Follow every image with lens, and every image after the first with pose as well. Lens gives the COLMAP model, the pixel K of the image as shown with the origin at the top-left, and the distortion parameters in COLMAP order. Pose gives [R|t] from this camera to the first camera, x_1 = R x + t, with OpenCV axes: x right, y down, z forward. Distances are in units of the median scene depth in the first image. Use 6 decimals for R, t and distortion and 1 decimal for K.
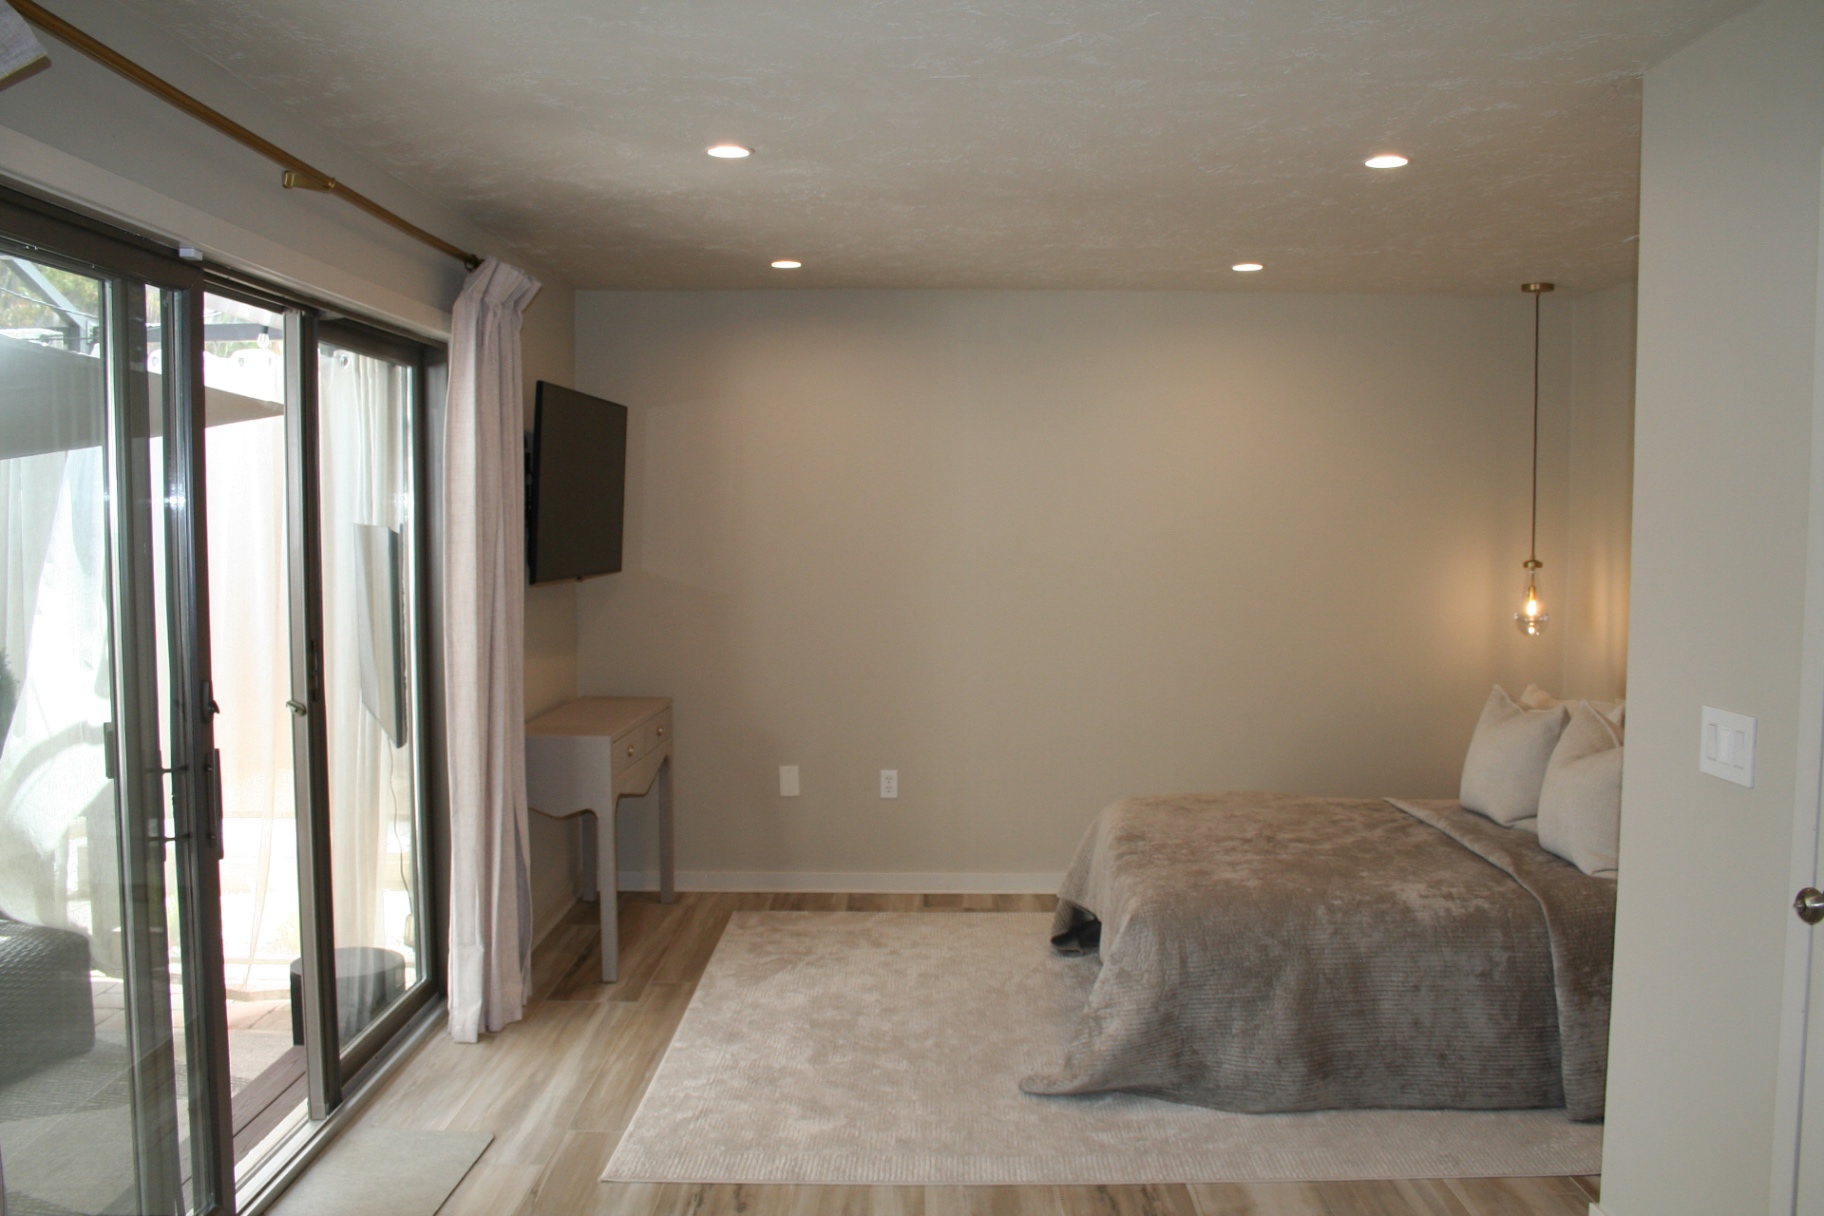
lens RADIAL K [[1457.4, 0, 913.8], [0, 1457.4, 609.0], [0, 0, 1]] dist [-0.111763, -0.000470]
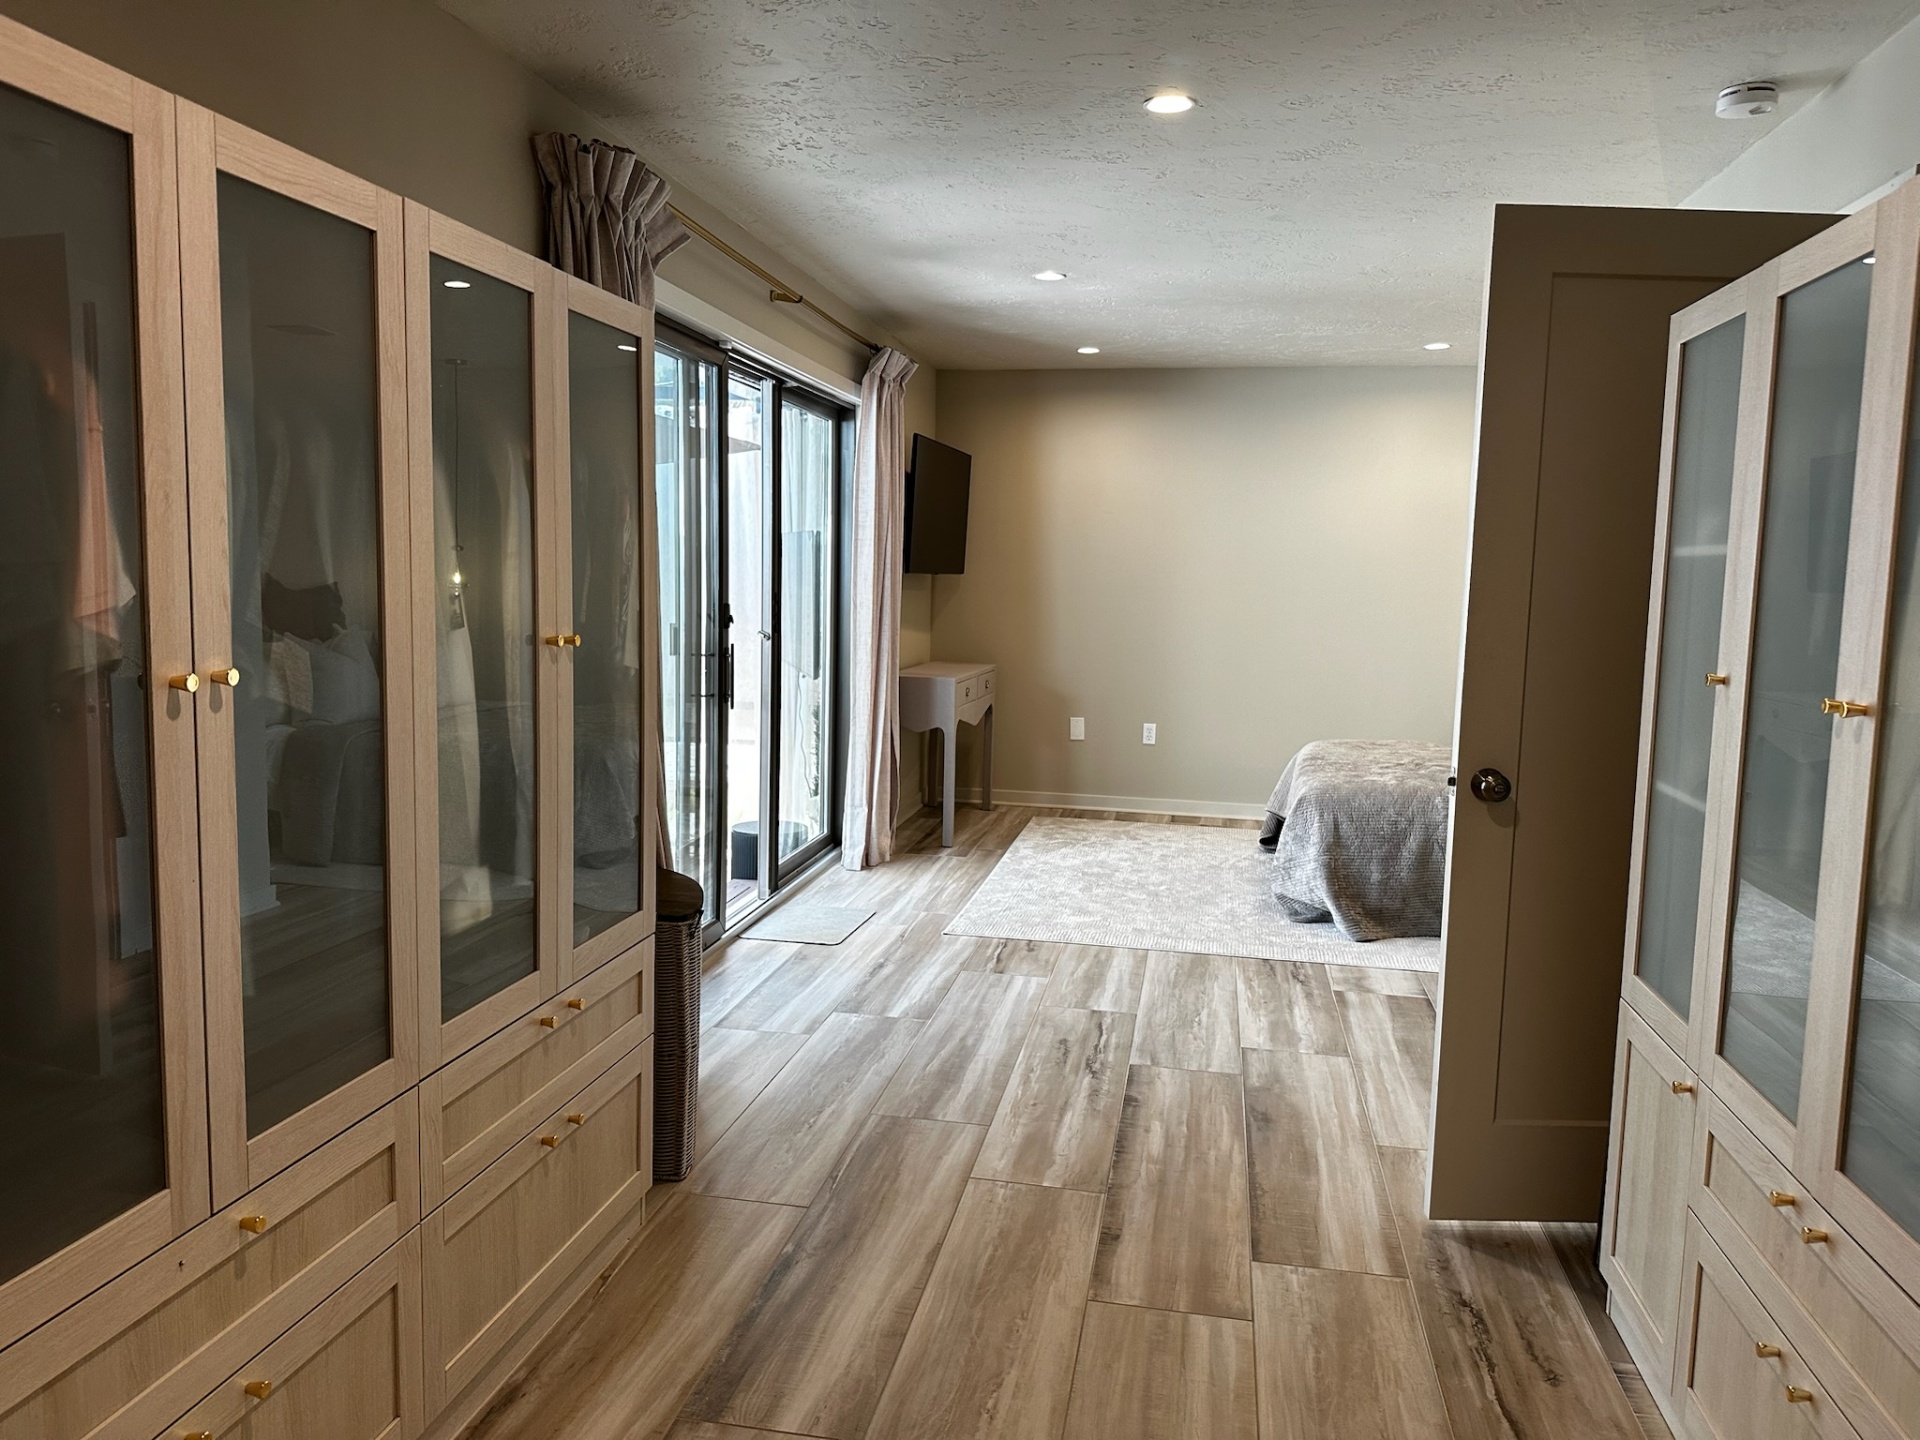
lens RADIAL K [[1366.0, 0, 961.5], [0, 1366.0, 725.8], [0, 0, 1]] dist [0.061983, 0.000520]
pose [[0.982844, 0.041965, -0.179600, 0.052468], [-0.034853, 0.998485, 0.042576, 0.083797], [0.181115, -0.035586, 0.982818, -0.397404]]
